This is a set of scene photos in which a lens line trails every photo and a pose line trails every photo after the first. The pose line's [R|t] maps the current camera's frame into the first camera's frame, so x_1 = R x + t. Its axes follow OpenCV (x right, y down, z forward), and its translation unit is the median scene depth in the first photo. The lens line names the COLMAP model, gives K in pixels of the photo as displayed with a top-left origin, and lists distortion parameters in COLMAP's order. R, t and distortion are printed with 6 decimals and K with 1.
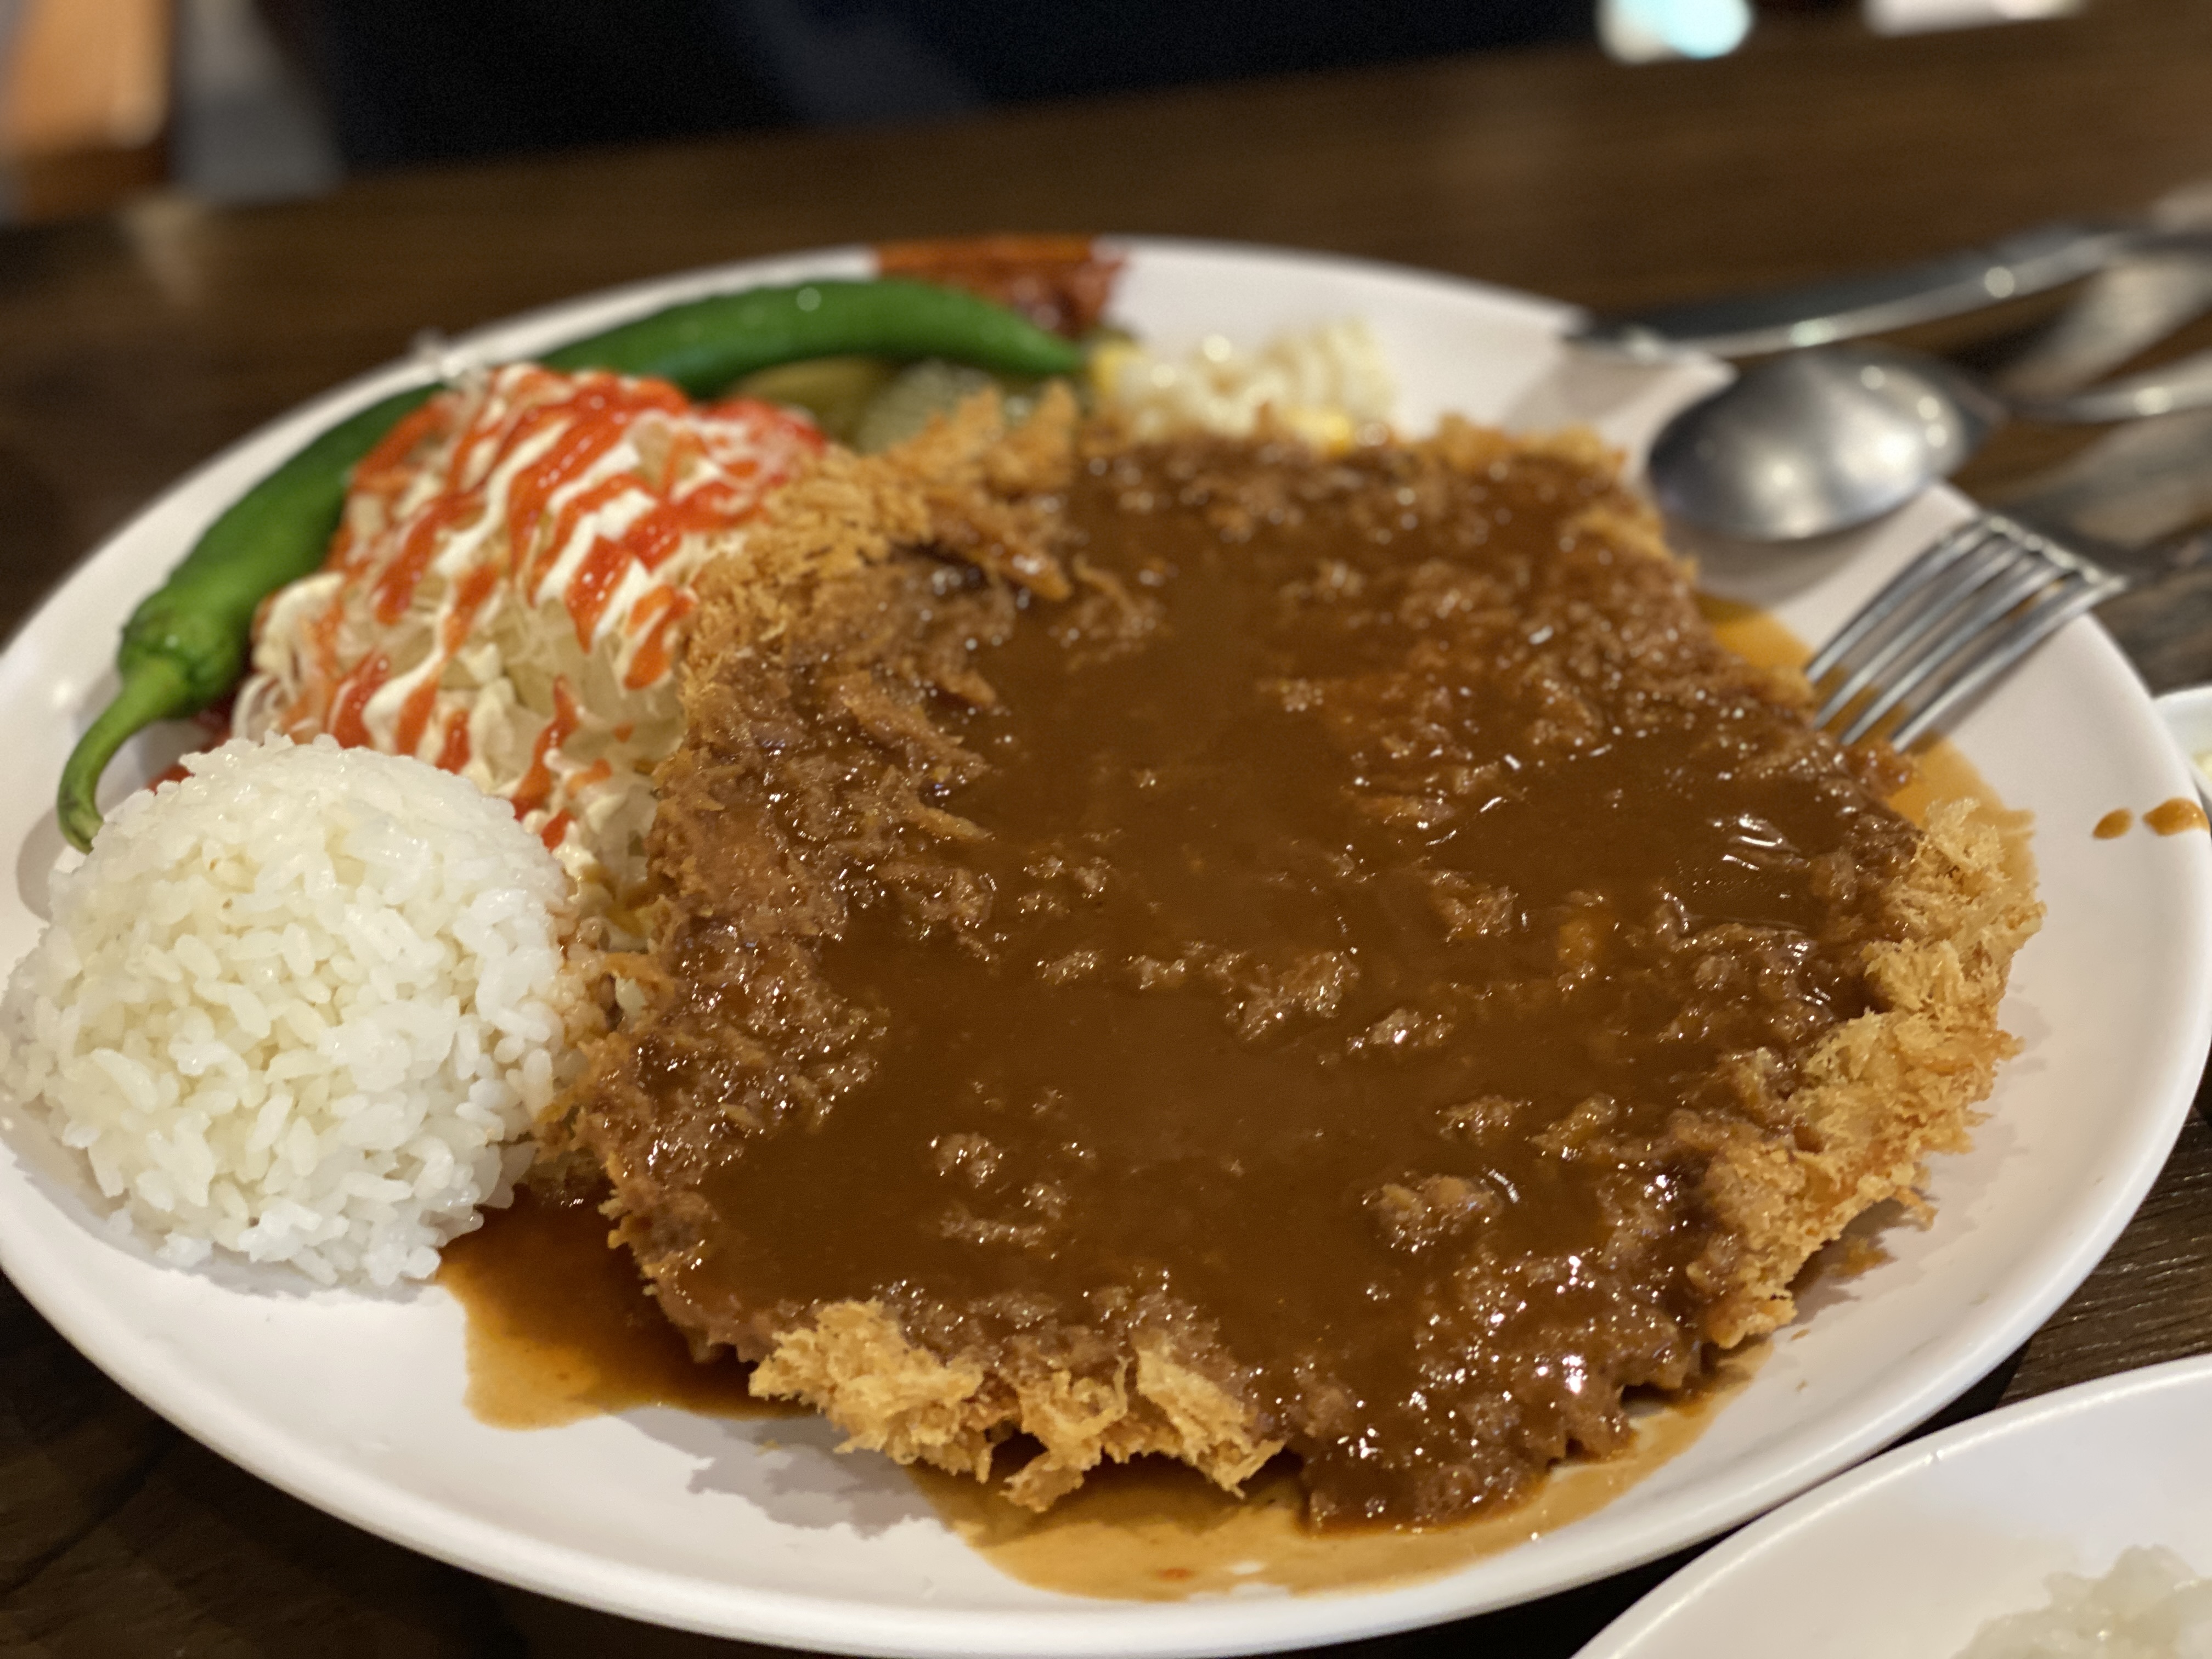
lens RADIAL K [[3422.8, 0, 1105.5], [0, 3422.8, 858.6], [0, 0, 1]] dist [0.023419, -0.091751]
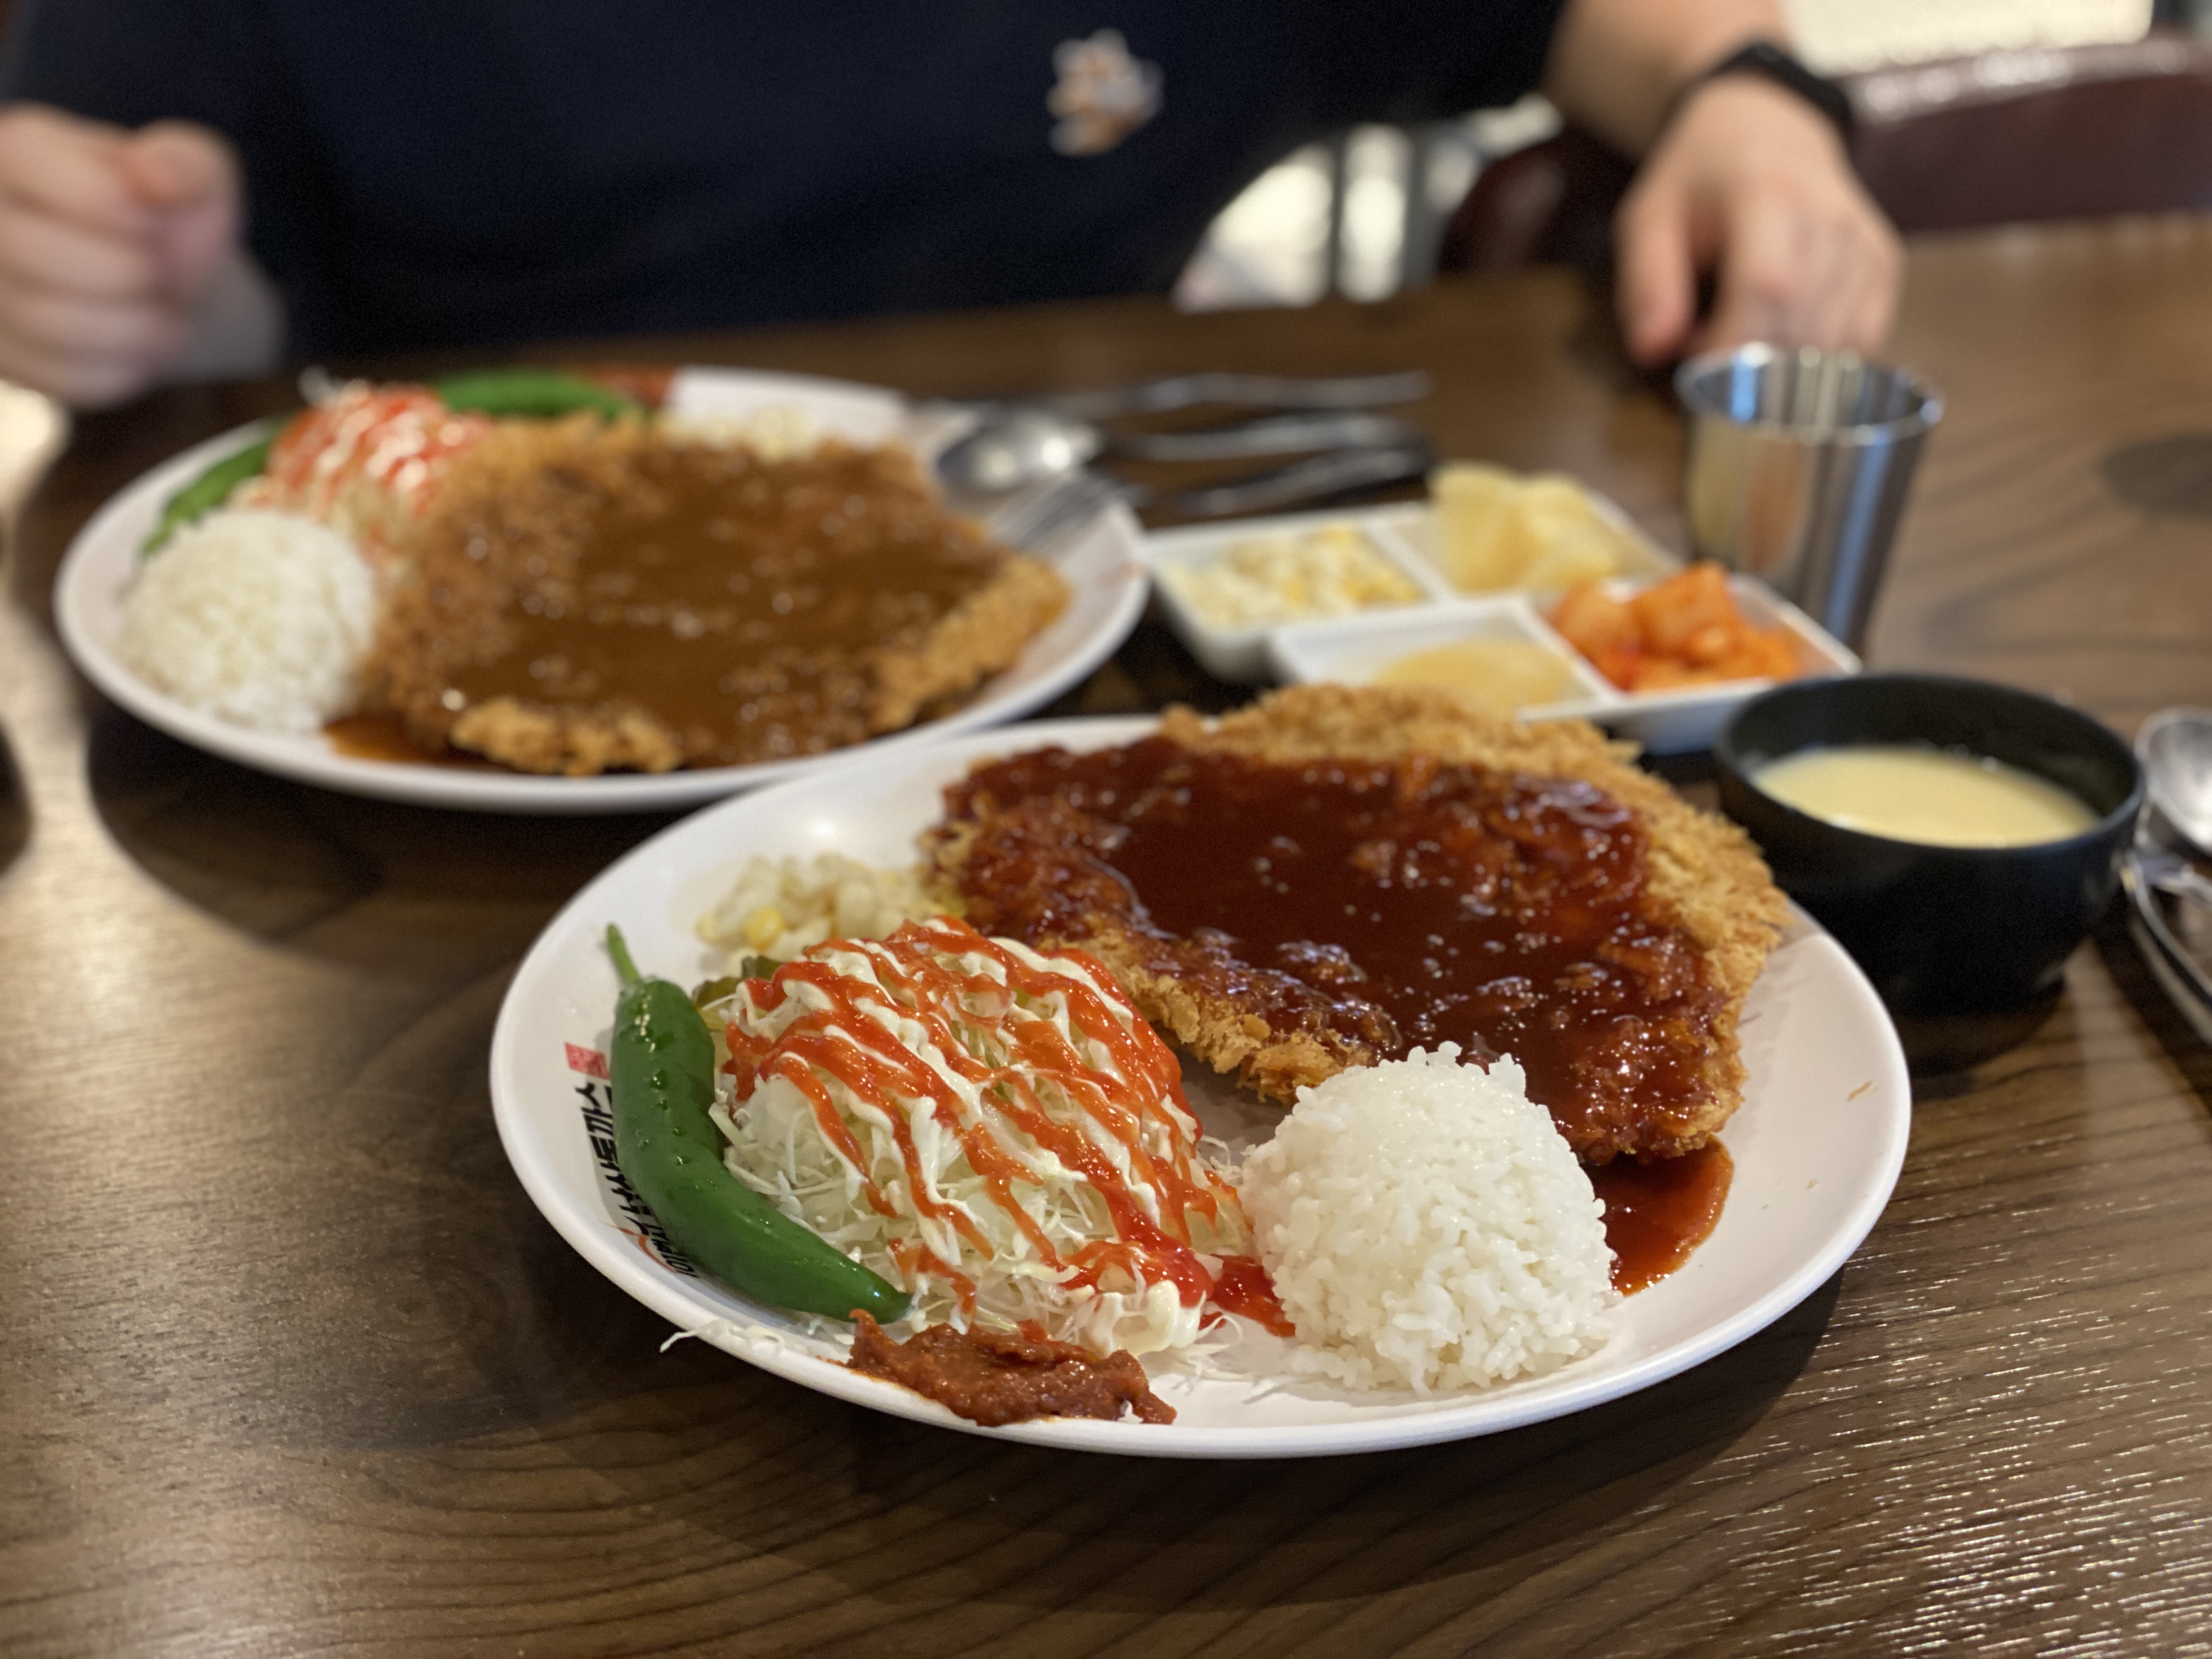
lens RADIAL K [[3328.3, 0, 1106.0], [0, 3328.3, 829.5], [0, 0, 1]] dist [0.118045, -0.087345]
pose [[0.998299, -0.004016, 0.058166, 0.180057], [0.013565, 0.986246, -0.164724, 0.517129], [-0.056705, 0.165233, 0.984623, -1.101122]]
